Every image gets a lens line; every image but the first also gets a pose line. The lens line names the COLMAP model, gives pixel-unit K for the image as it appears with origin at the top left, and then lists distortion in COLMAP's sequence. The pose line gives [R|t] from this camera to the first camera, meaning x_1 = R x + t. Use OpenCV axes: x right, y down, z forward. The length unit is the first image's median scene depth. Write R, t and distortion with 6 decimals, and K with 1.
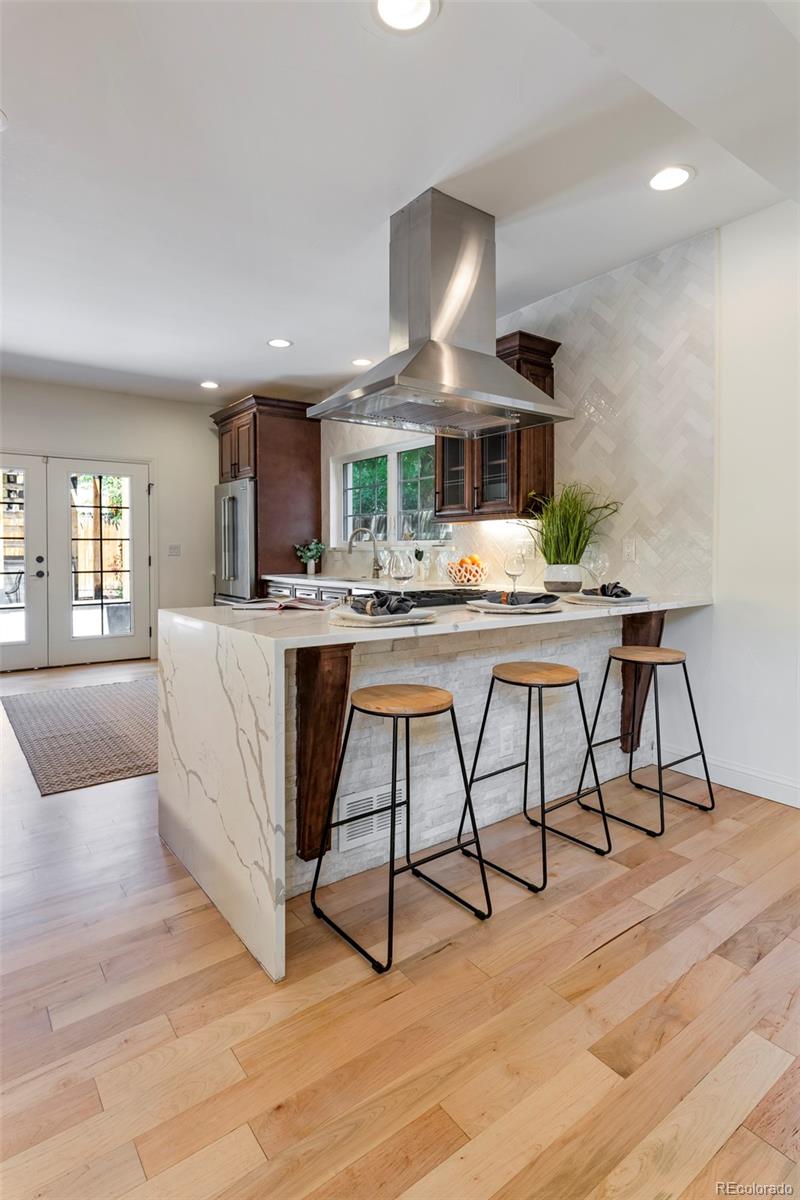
lens RADIAL K [[621.4, 0, 410.4], [0, 621.4, 563.2], [0, 0, 1]] dist [-0.005713, 0.002941]
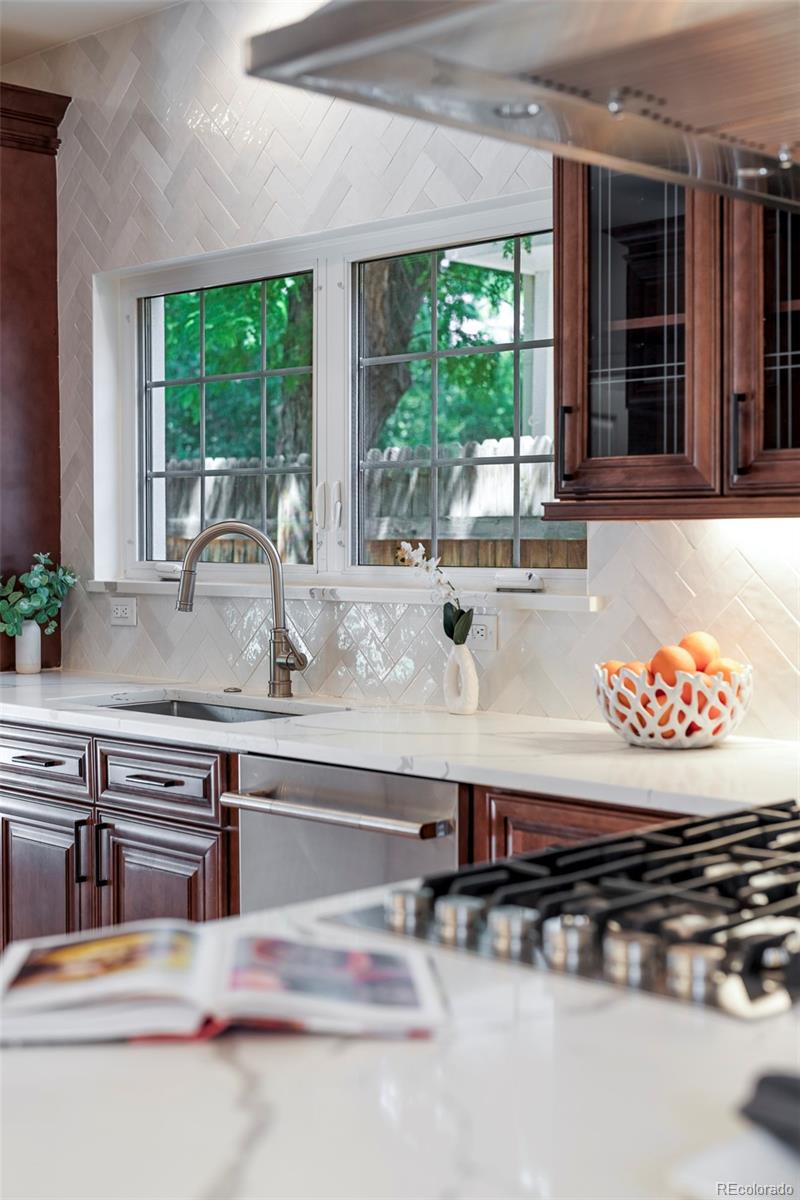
lens RADIAL K [[1661.9, 0, 404.7], [0, 1661.9, 600.5], [0, 0, 1]] dist [-0.000136, 0.000000]
pose [[0.990875, -0.006544, 0.134628, -0.135827], [0.004247, 0.999841, 0.017340, -0.044604], [-0.134720, -0.016610, 0.990744, 0.300726]]
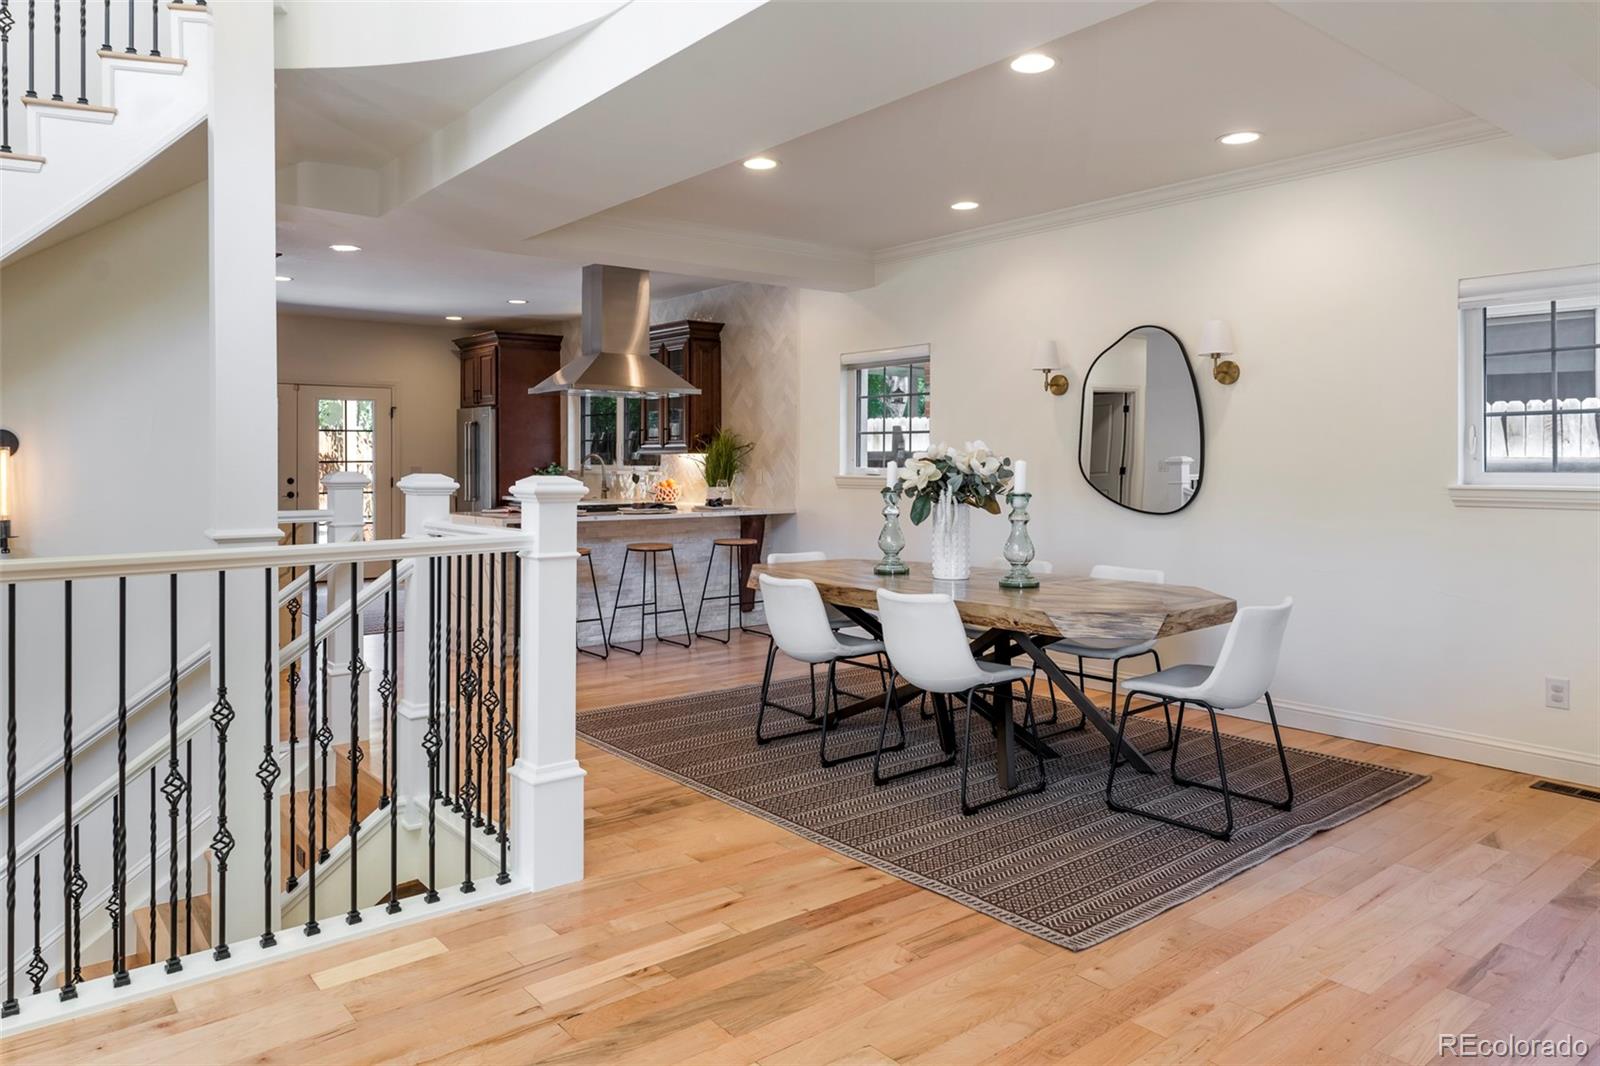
lens RADIAL K [[1048.5, 0, 811.3], [0, 1048.5, 468.9], [0, 0, 1]] dist [-0.002282, -0.001419]
pose [[0.999006, 0.002175, 0.044517, 0.314269], [-0.001578, 0.999908, -0.013439, -0.006253], [-0.044542, 0.013355, 0.998918, -1.228433]]
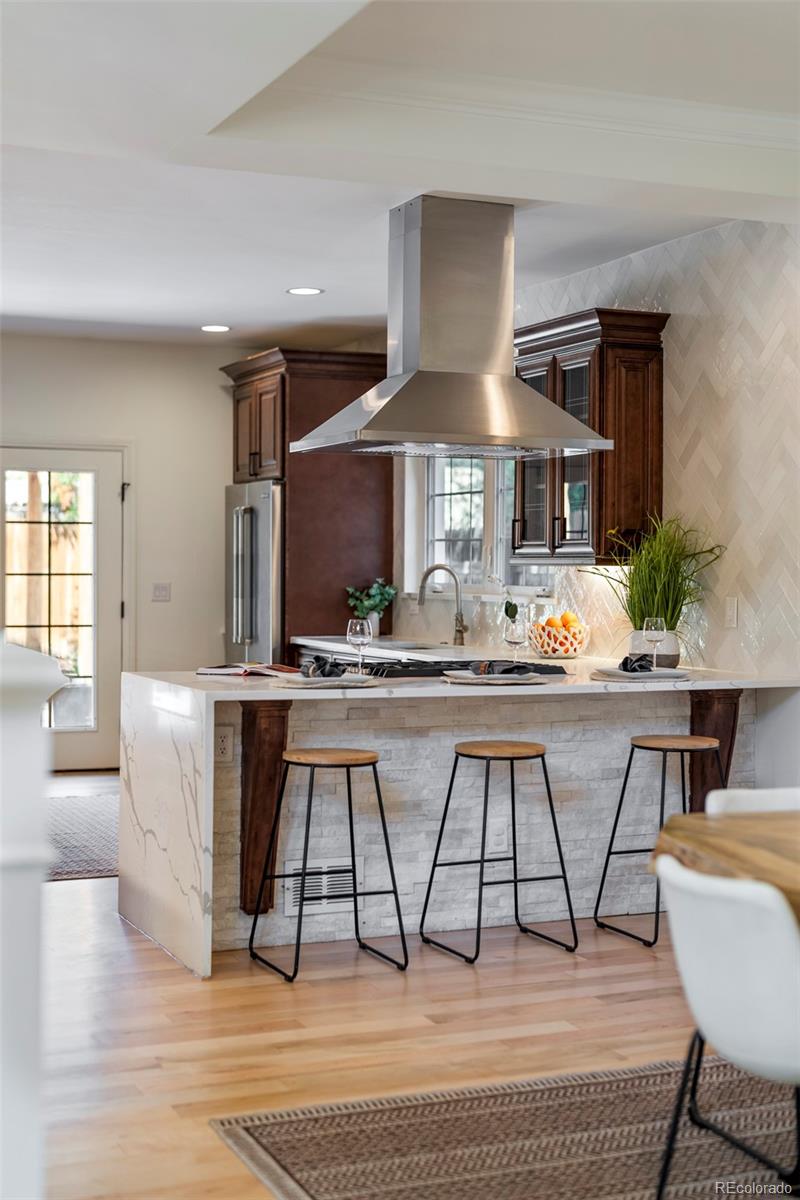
lens RADIAL K [[1661.9, 0, 432.4], [0, 1661.9, 604.8], [0, 0, 1]] dist [-0.000136, 0.000000]
pose [[0.975764, 0.014024, -0.218376, 0.375302], [-0.014246, 0.999898, 0.000558, -0.022423], [0.218362, 0.002567, 0.975865, -0.844248]]
